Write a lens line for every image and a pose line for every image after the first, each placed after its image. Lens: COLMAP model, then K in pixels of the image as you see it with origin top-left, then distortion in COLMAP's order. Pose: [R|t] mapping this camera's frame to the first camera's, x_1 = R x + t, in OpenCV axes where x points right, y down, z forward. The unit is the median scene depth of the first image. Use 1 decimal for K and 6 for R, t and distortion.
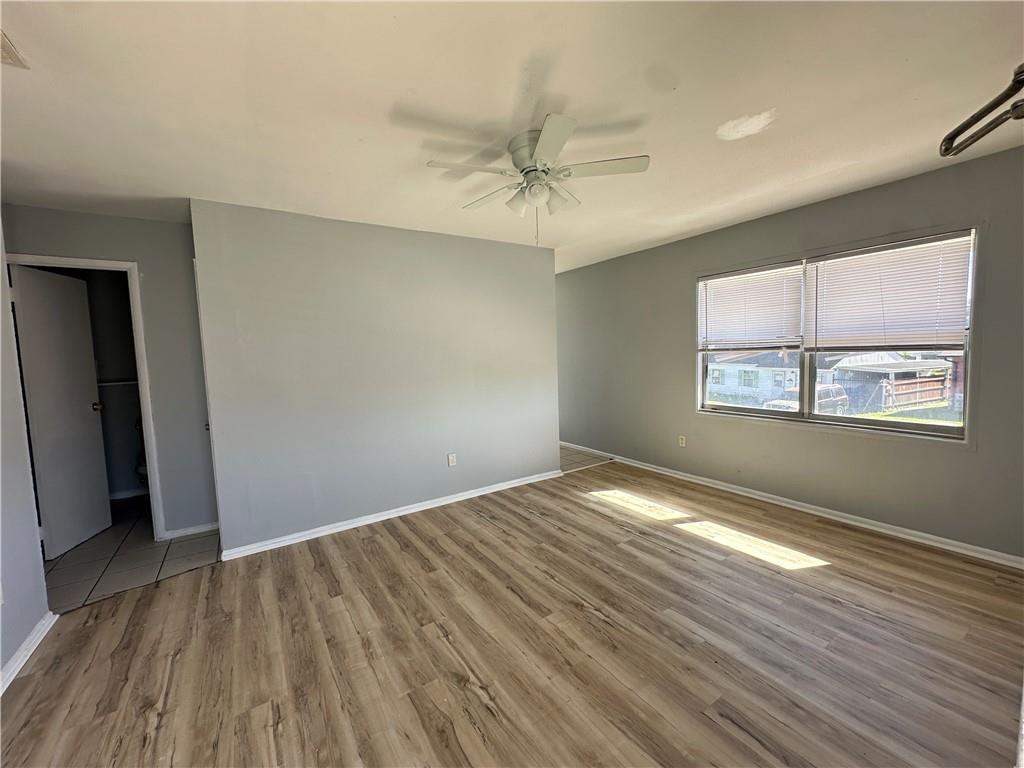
lens RADIAL K [[407.7, 0, 510.3], [0, 407.7, 383.4], [0, 0, 1]] dist [-0.001268, -0.000111]
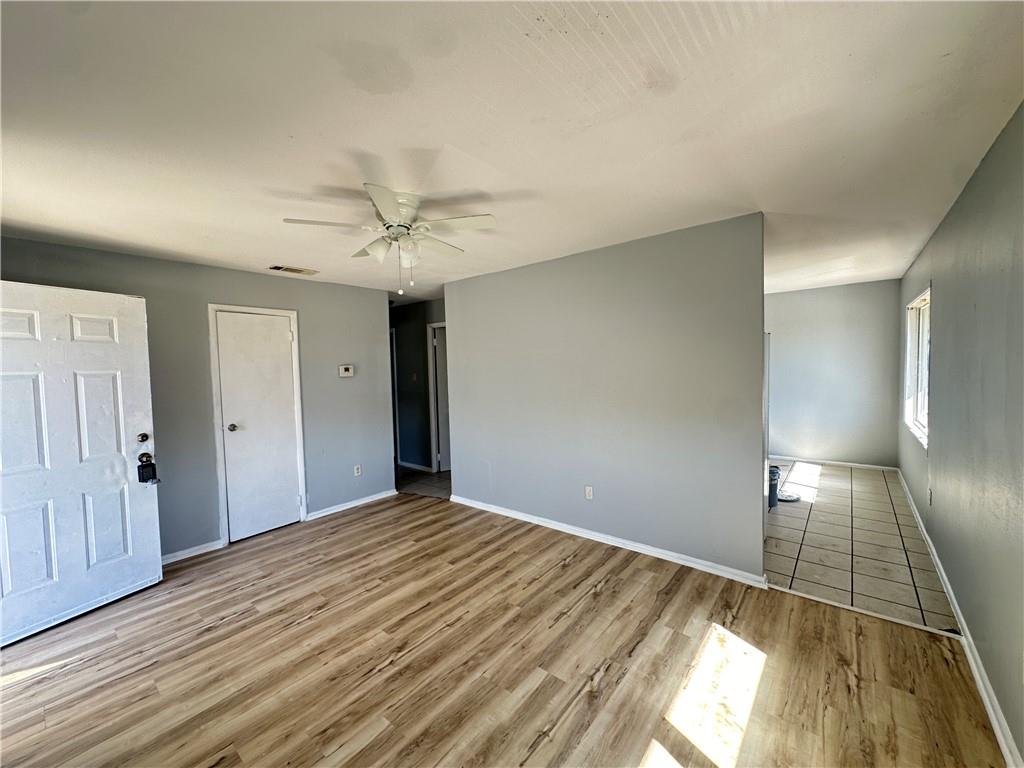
lens RADIAL K [[407.7, 0, 515.2], [0, 407.7, 384.8], [0, 0, 1]] dist [-0.001268, -0.000111]
pose [[0.294608, 0.068980, -0.953125, 0.914824], [-0.054417, 0.996984, 0.055334, -0.135127], [0.954067, 0.035564, 0.297474, 0.749925]]
